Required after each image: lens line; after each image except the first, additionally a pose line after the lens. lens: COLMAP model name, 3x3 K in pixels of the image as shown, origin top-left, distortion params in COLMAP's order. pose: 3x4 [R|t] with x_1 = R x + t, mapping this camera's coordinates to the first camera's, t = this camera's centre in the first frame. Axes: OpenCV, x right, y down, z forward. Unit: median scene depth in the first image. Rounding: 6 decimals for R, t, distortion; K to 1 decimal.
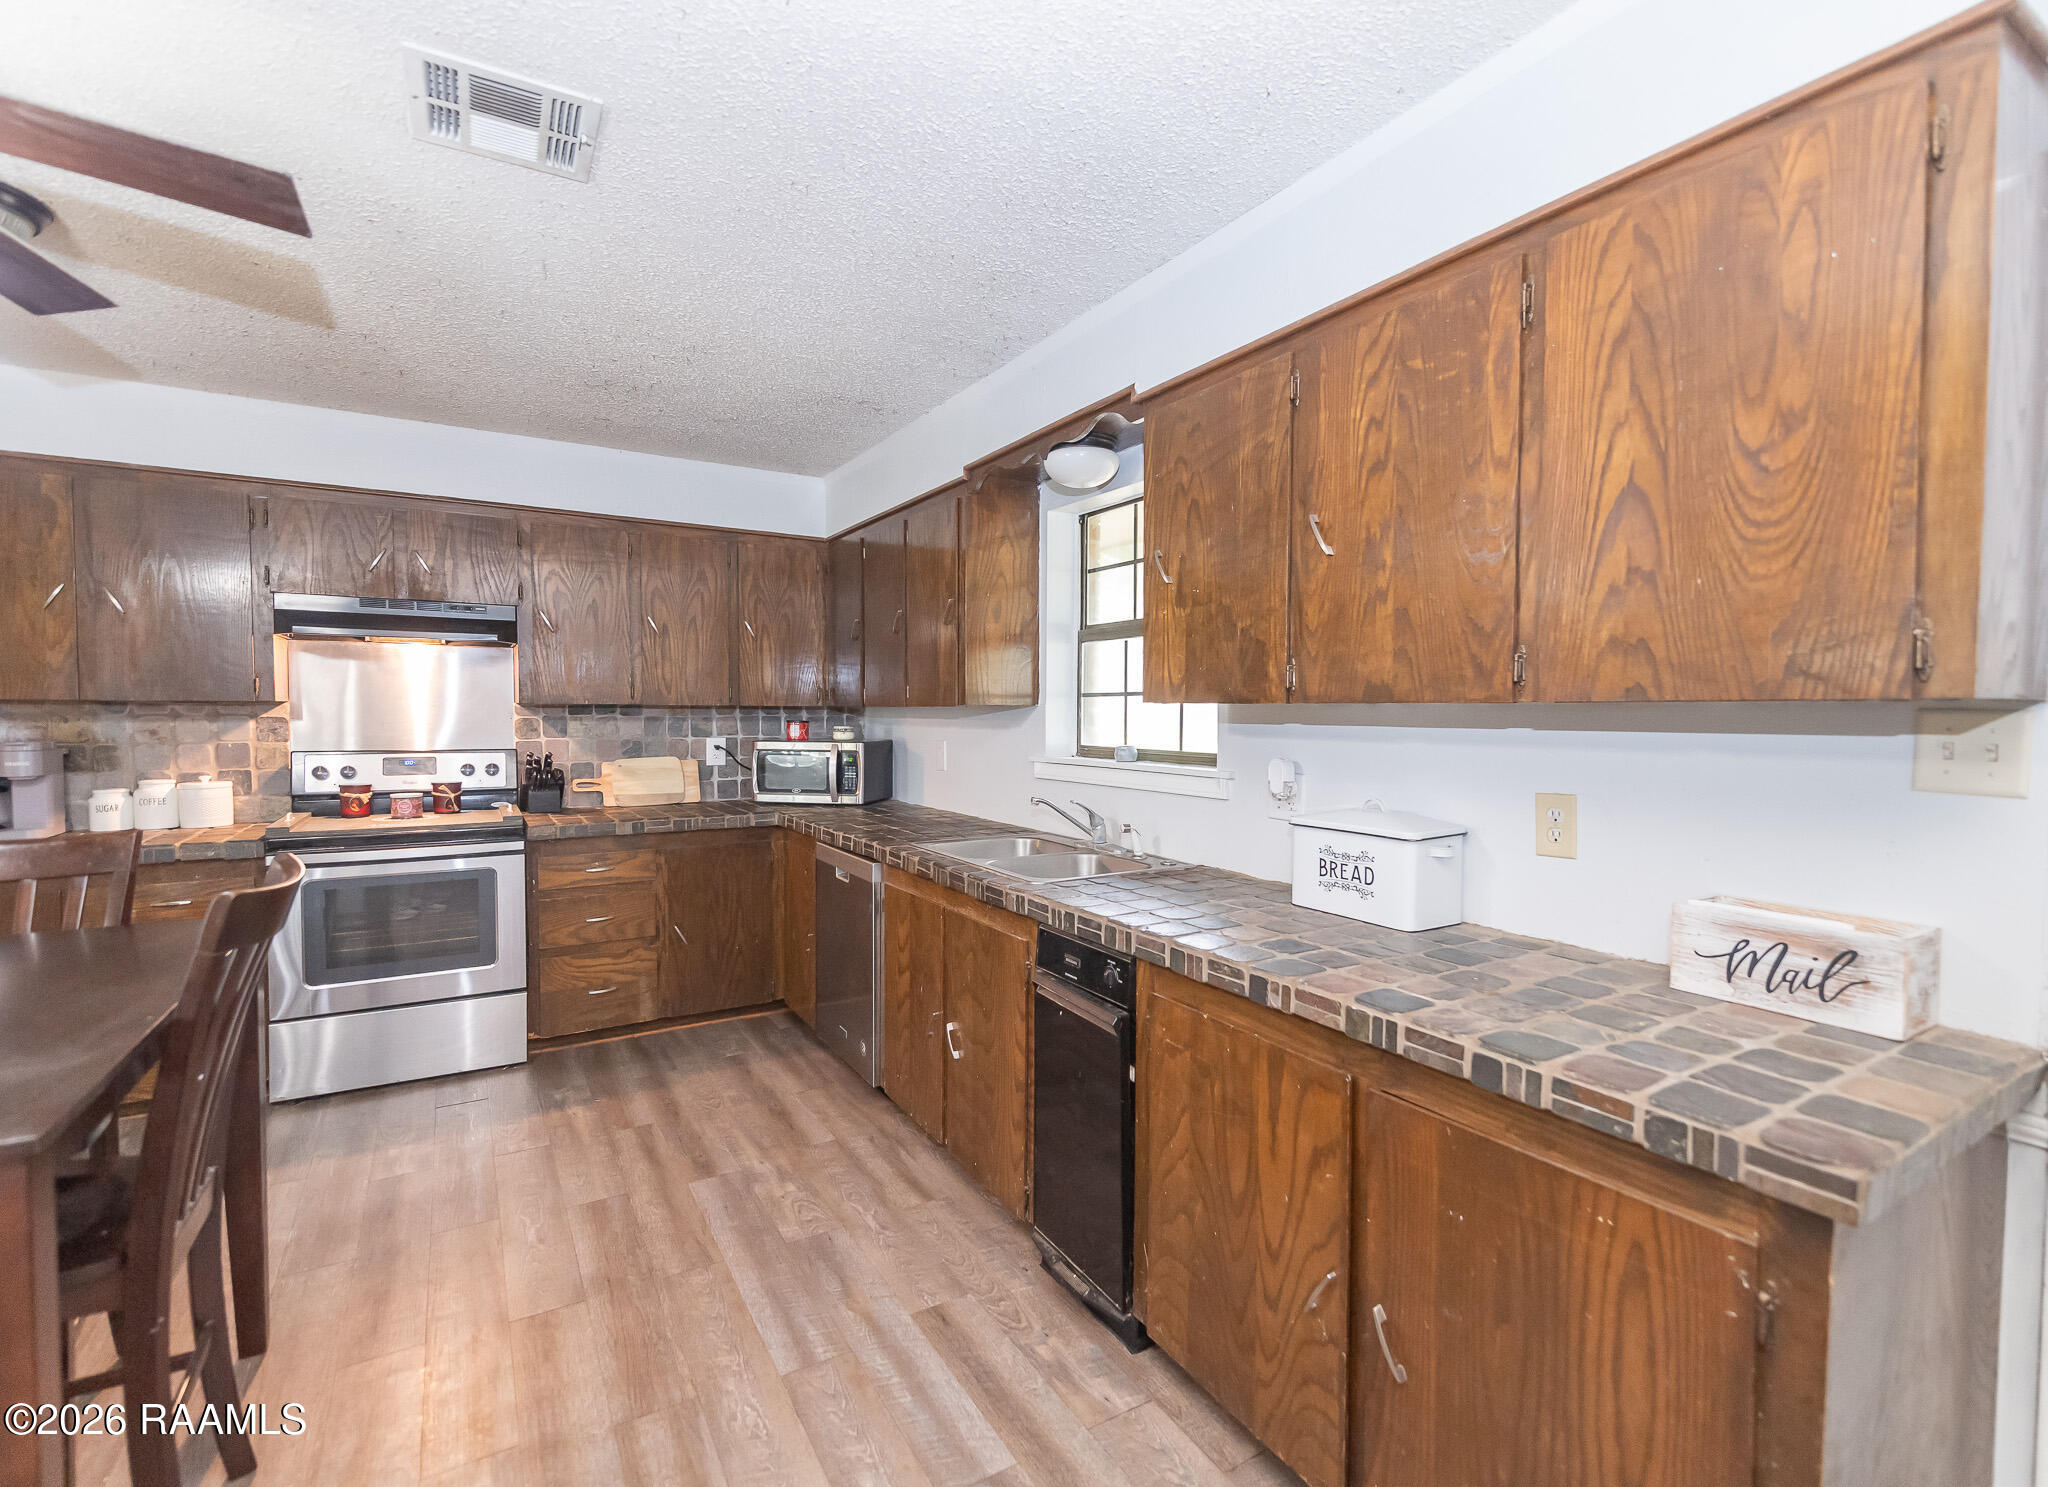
lens RADIAL K [[934.5, 0, 1062.4], [0, 934.5, 748.8], [0, 0, 1]] dist [0.008305, -0.001237]
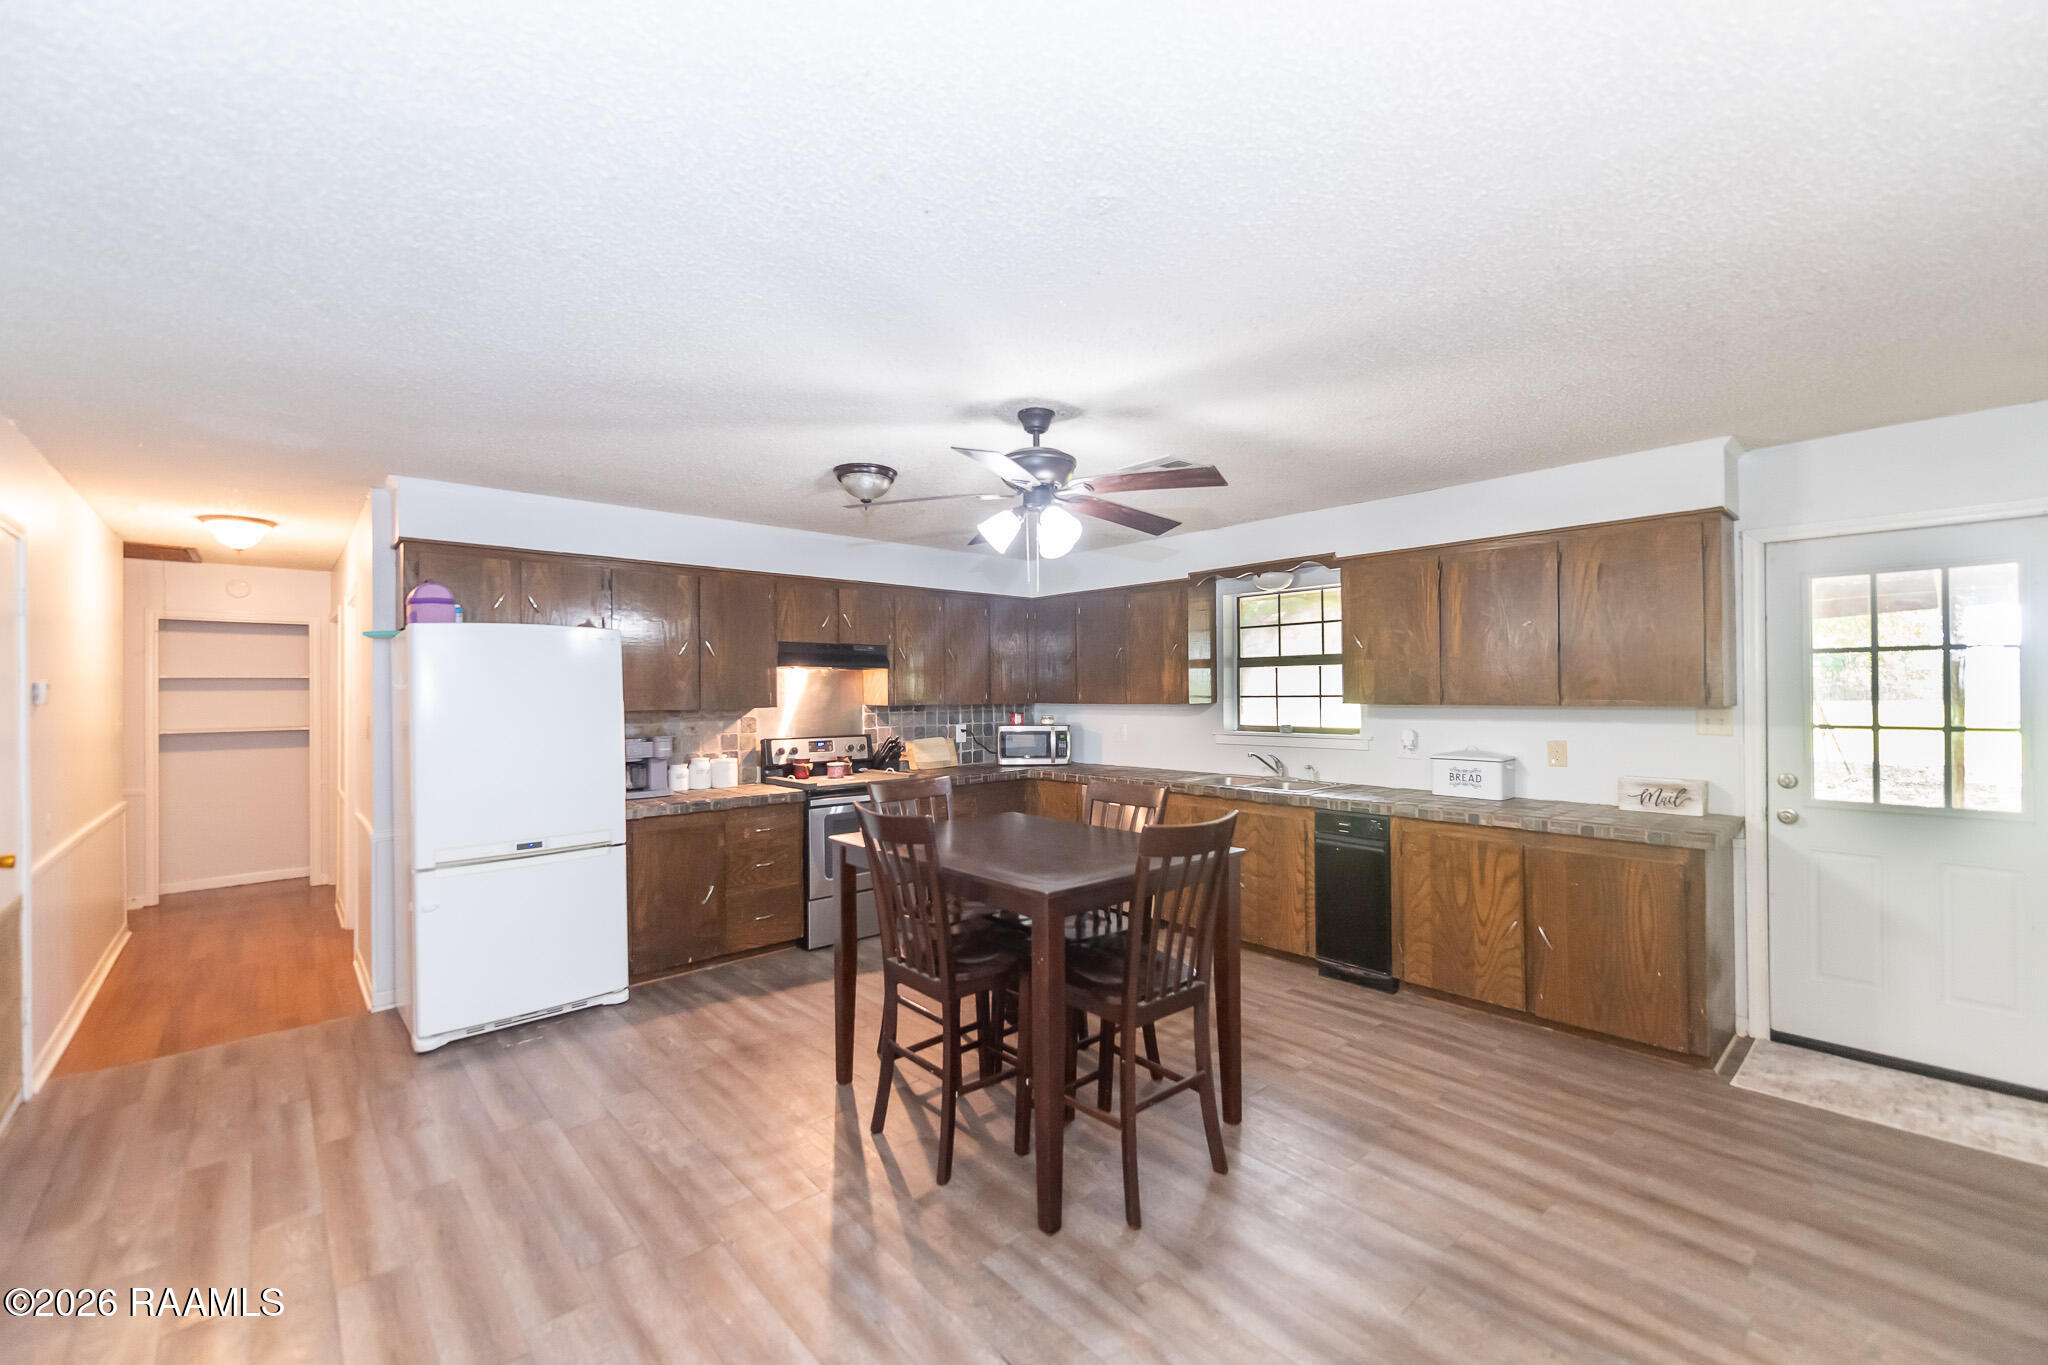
lens RADIAL K [[828.0, 0, 1025.0], [0, 828.0, 691.7], [0, 0, 1]] dist [0.008262, -0.001742]
pose [[0.984037, -0.013350, 0.177461, -0.808654], [0.020629, 0.999017, -0.039236, -0.015831], [-0.176763, 0.042270, 0.983345, -0.596525]]
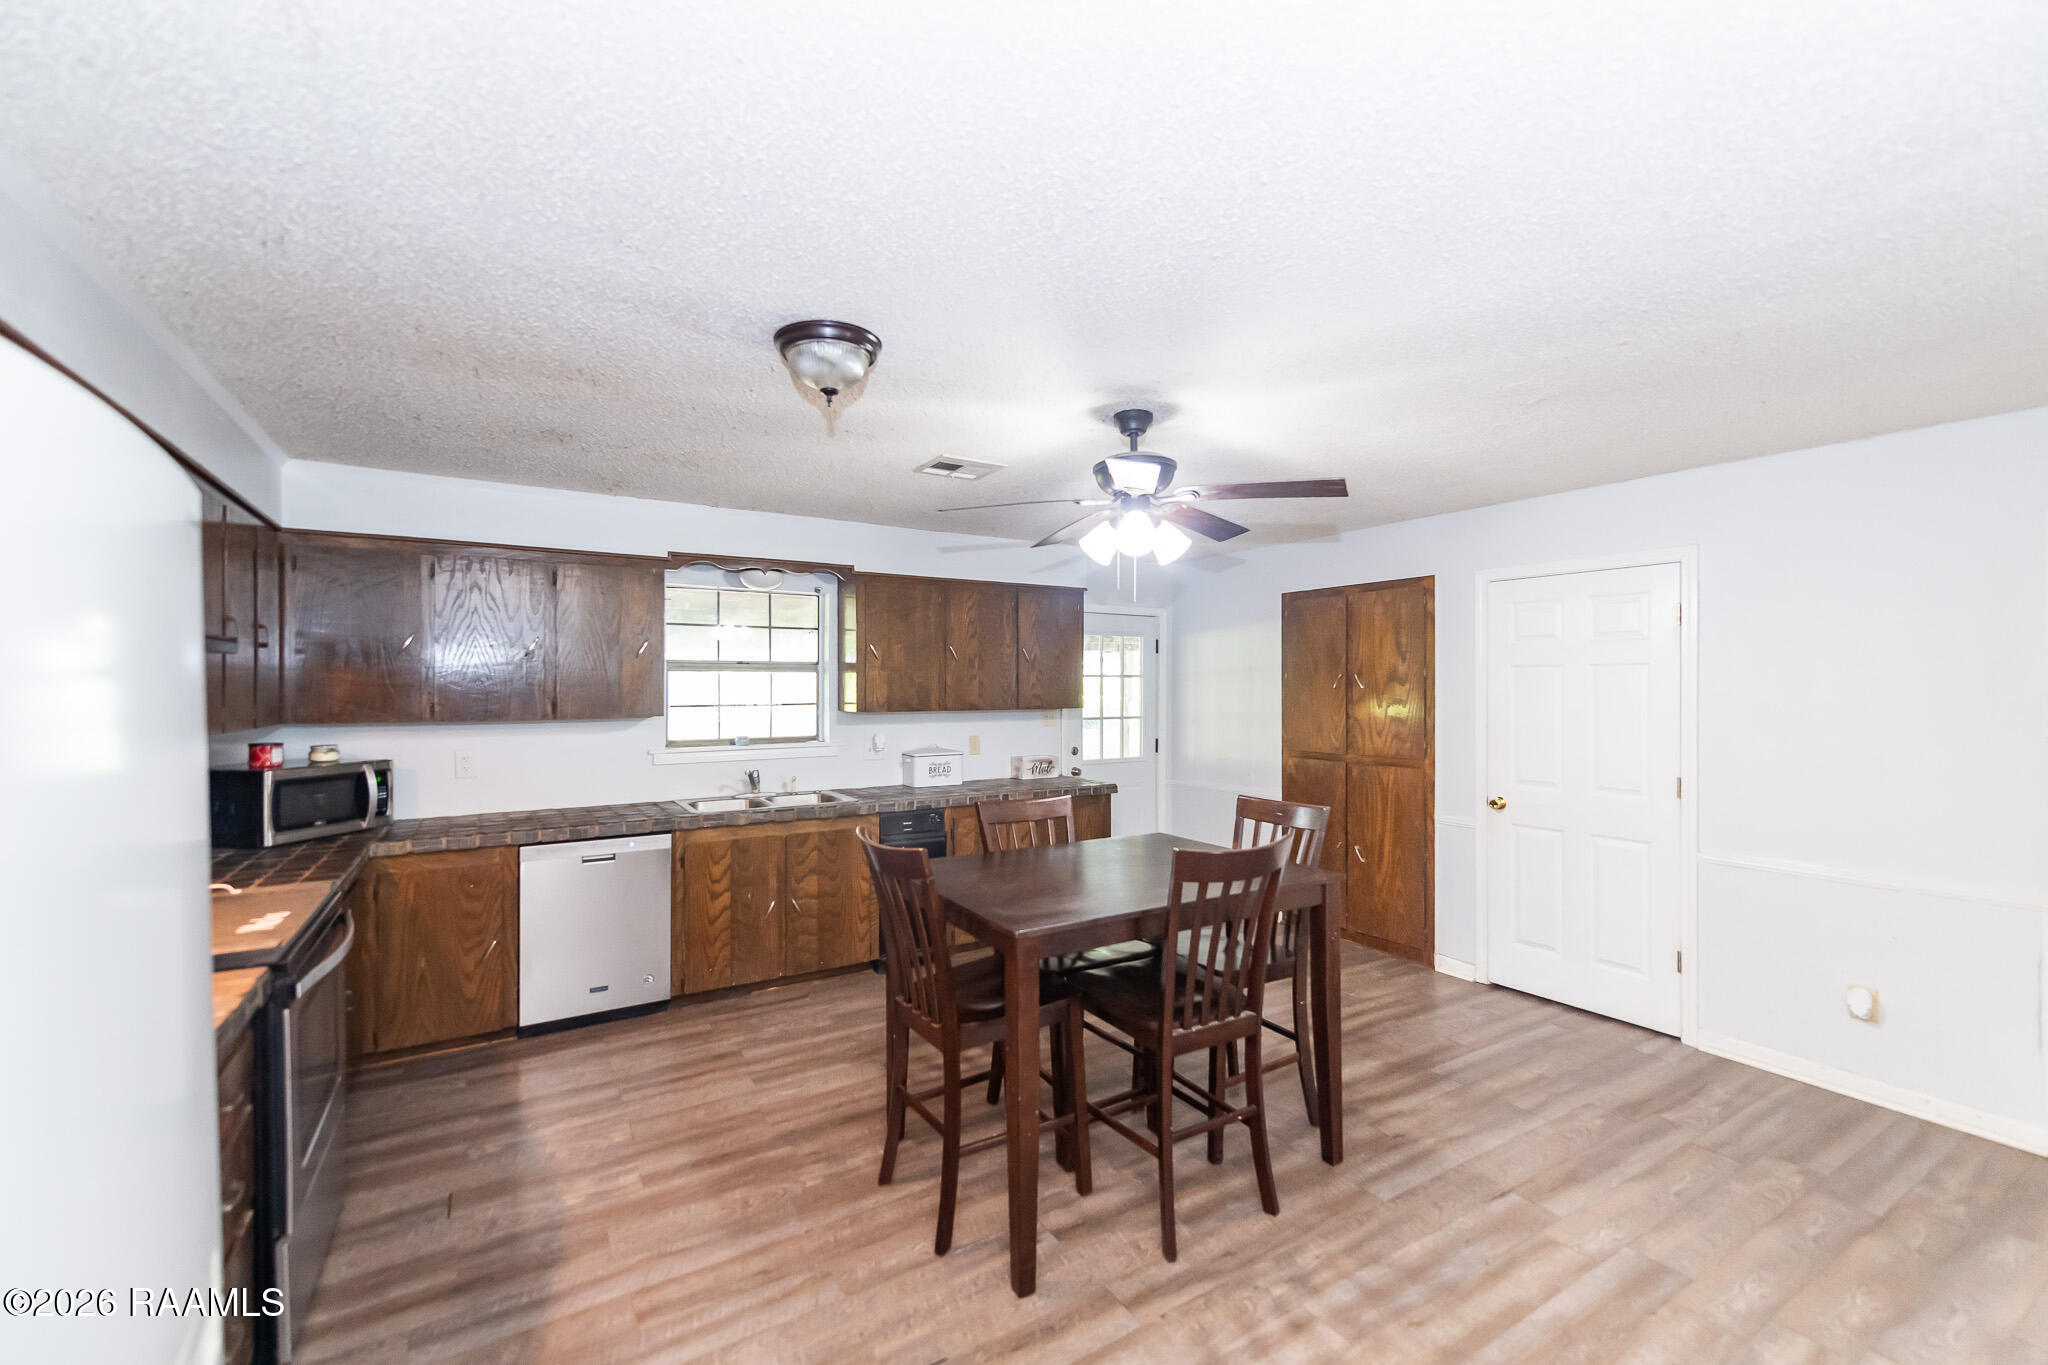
lens RADIAL K [[828.0, 0, 1028.8], [0, 828.0, 685.5], [0, 0, 1]] dist [0.008262, -0.001742]
pose [[0.008359, -0.003694, 0.999958, -1.585966], [0.041720, 0.999124, 0.003342, -0.087303], [-0.999094, 0.041690, 0.008506, 0.504527]]
